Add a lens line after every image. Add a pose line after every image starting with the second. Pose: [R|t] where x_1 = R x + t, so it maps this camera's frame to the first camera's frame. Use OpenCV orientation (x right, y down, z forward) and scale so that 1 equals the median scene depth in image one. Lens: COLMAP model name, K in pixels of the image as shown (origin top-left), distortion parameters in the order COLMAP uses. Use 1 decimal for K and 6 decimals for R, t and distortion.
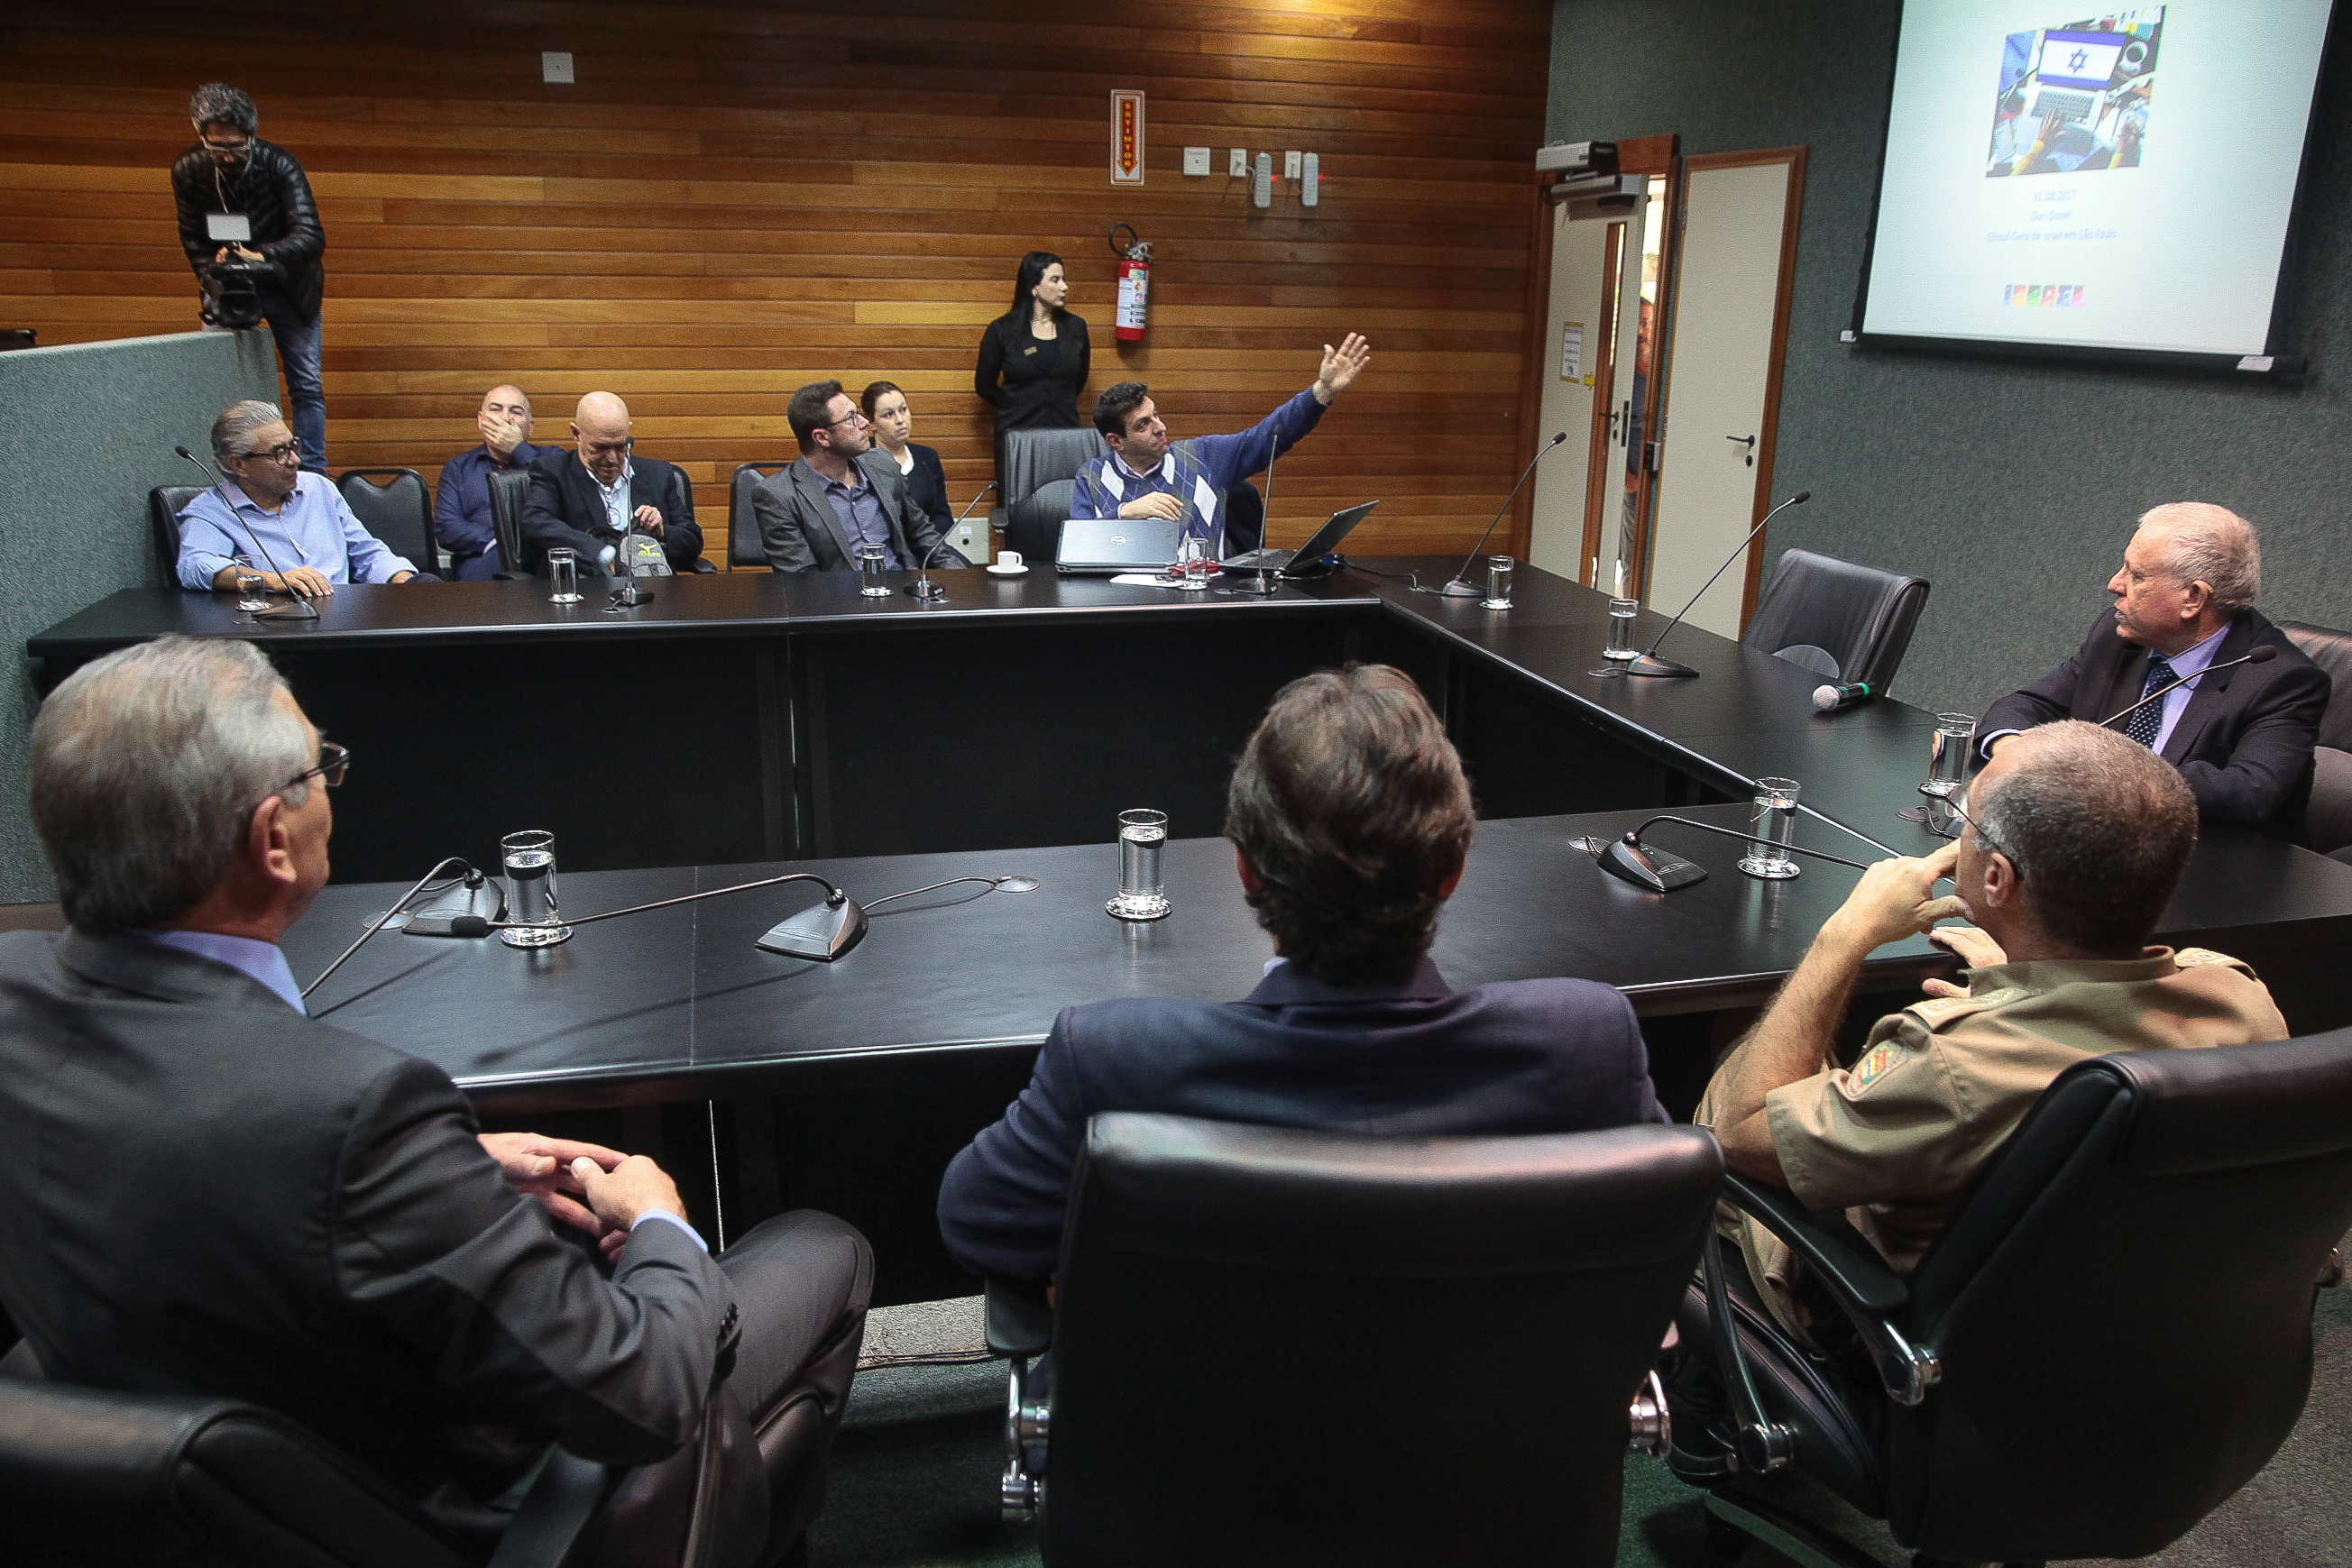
lens RADIAL K [[1669.1, 0, 1176.0], [0, 1669.1, 784.0], [0, 0, 1]] dist [-0.112559, 0.084718]
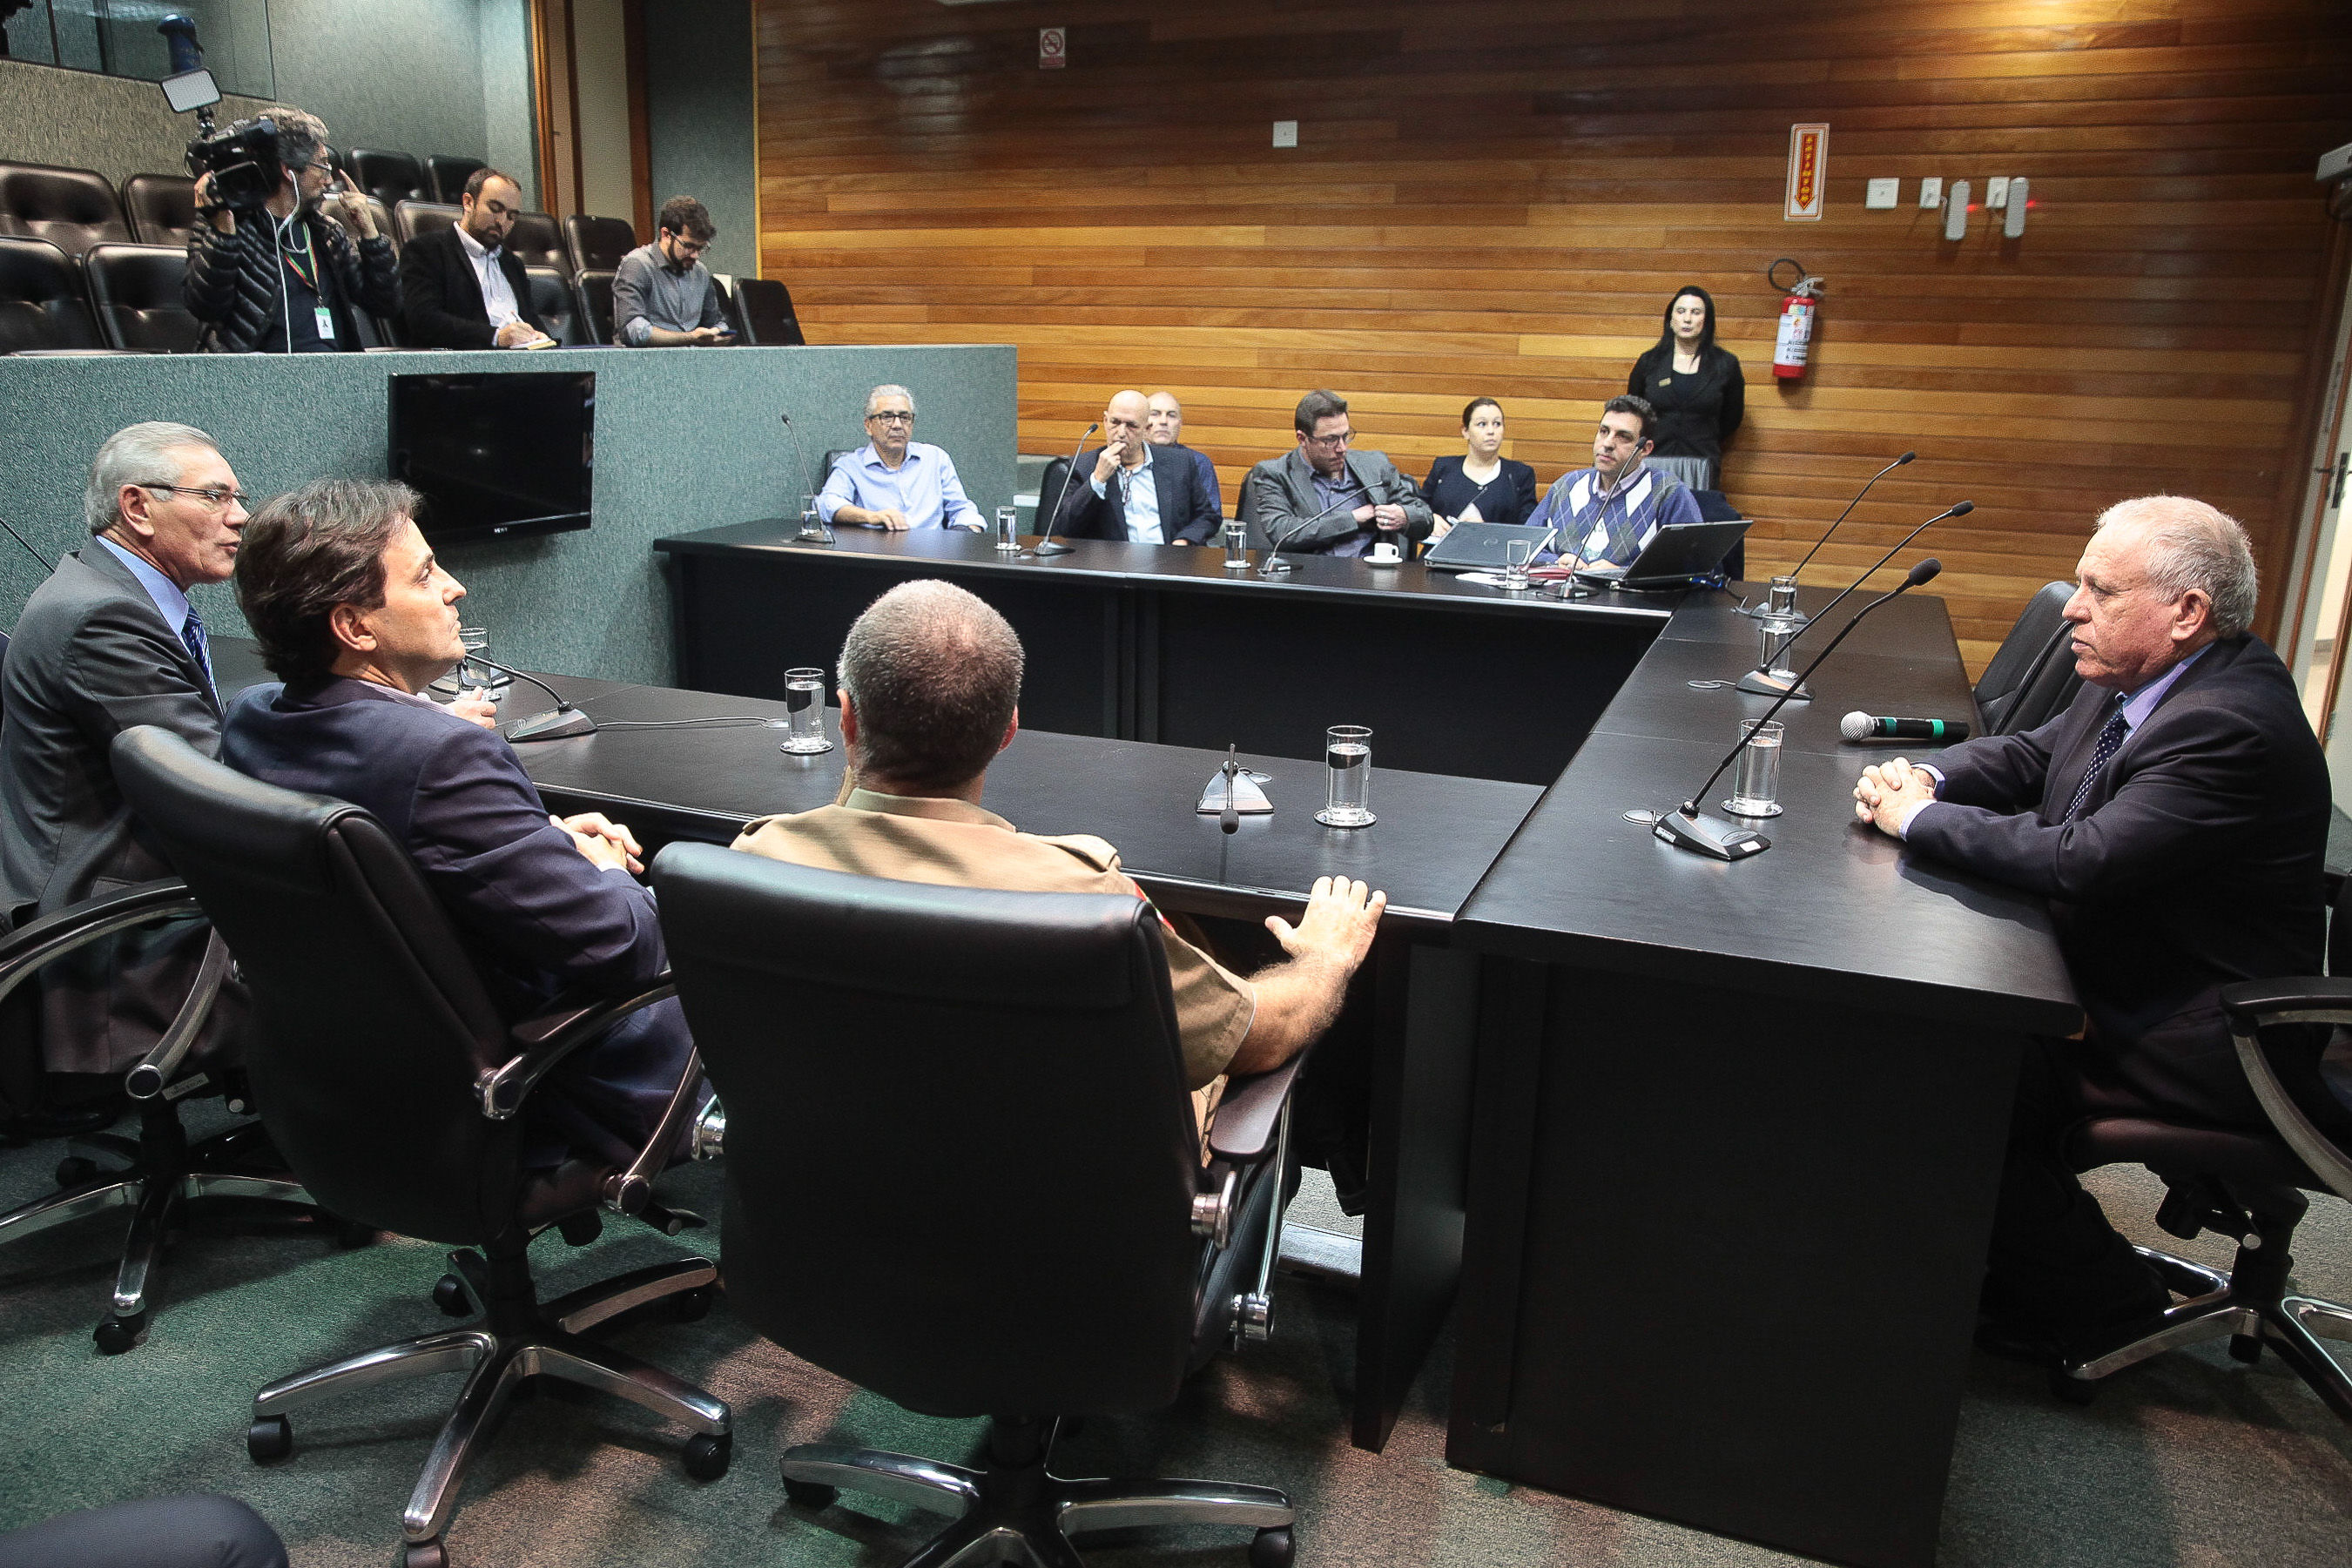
lens RADIAL K [[1669.1, 0, 1176.0], [0, 1669.1, 784.0], [0, 0, 1]] dist [-0.112559, 0.084718]
pose [[0.798641, 0.148892, -0.583099, 0.337409], [-0.168662, 0.985458, 0.020626, 0.014165], [0.577691, 0.081874, 0.812139, 0.021540]]
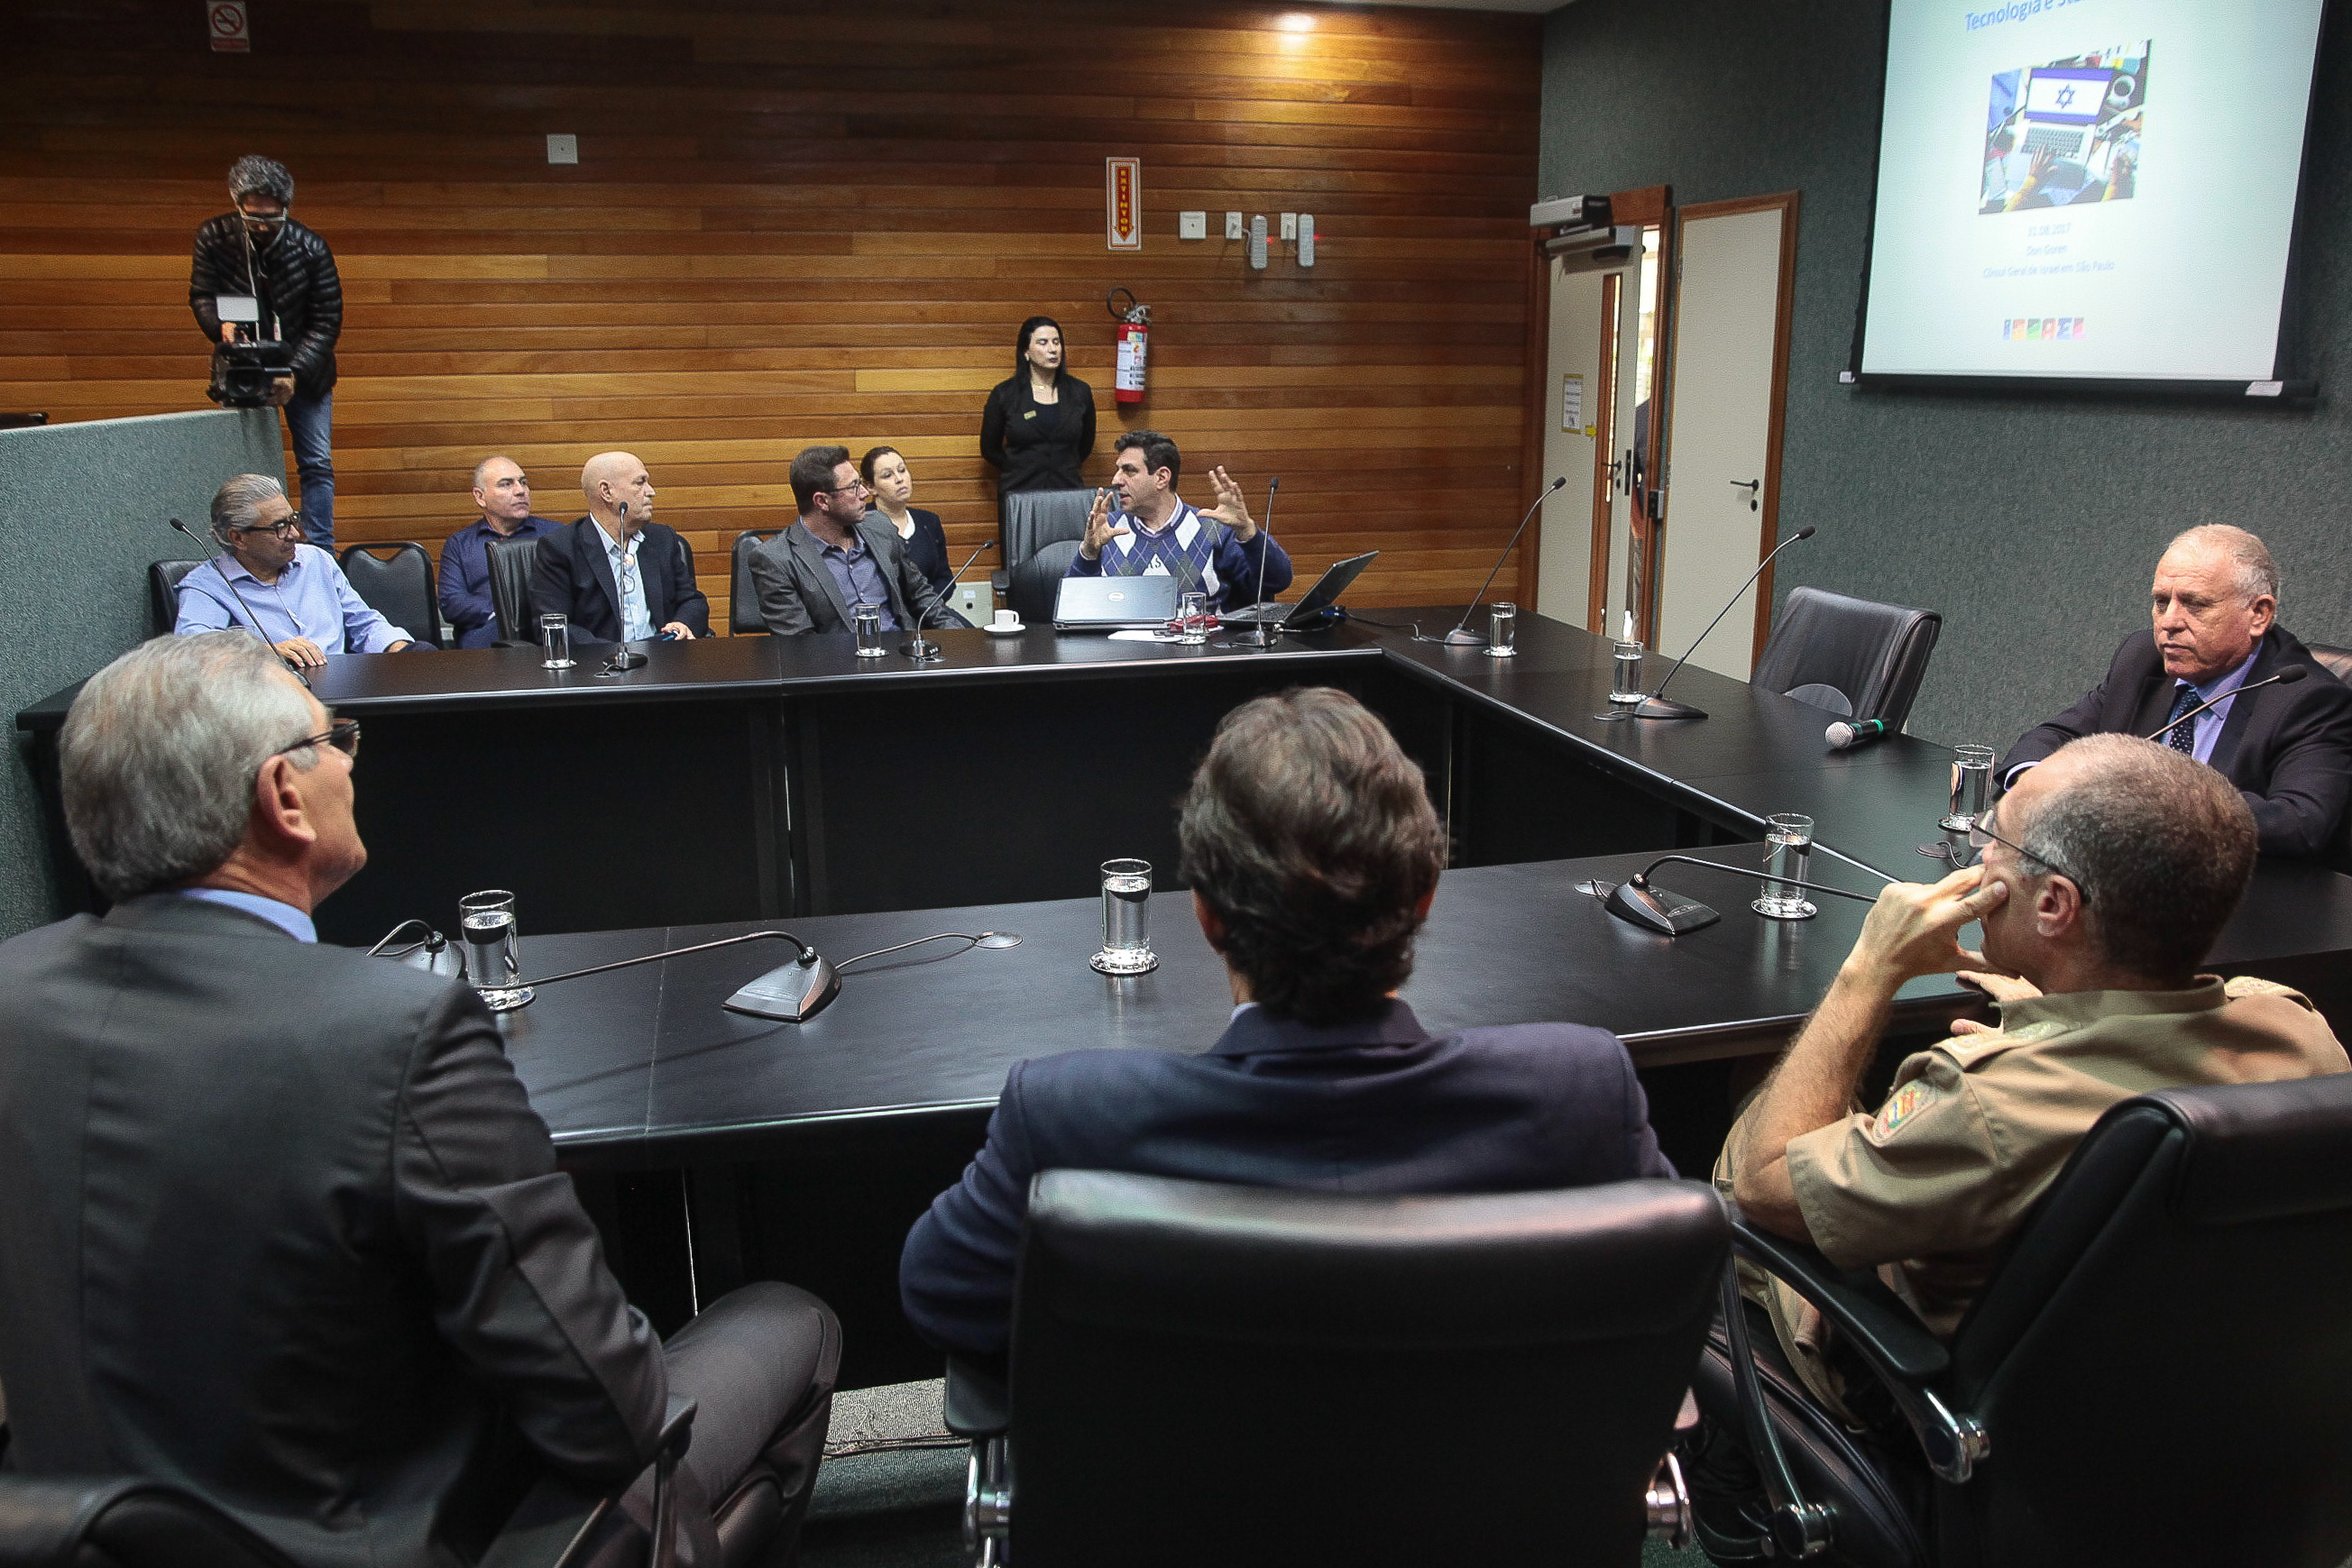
lens RADIAL K [[1668.2, 0, 1162.7], [0, 1668.2, 742.4], [0, 0, 1]] dist [-0.118195, 0.090610]
pose [[0.999635, -0.020375, -0.017746, 0.006638], [0.019181, 0.997698, -0.065043, 0.003765], [0.019031, 0.064679, 0.997725, 0.013081]]
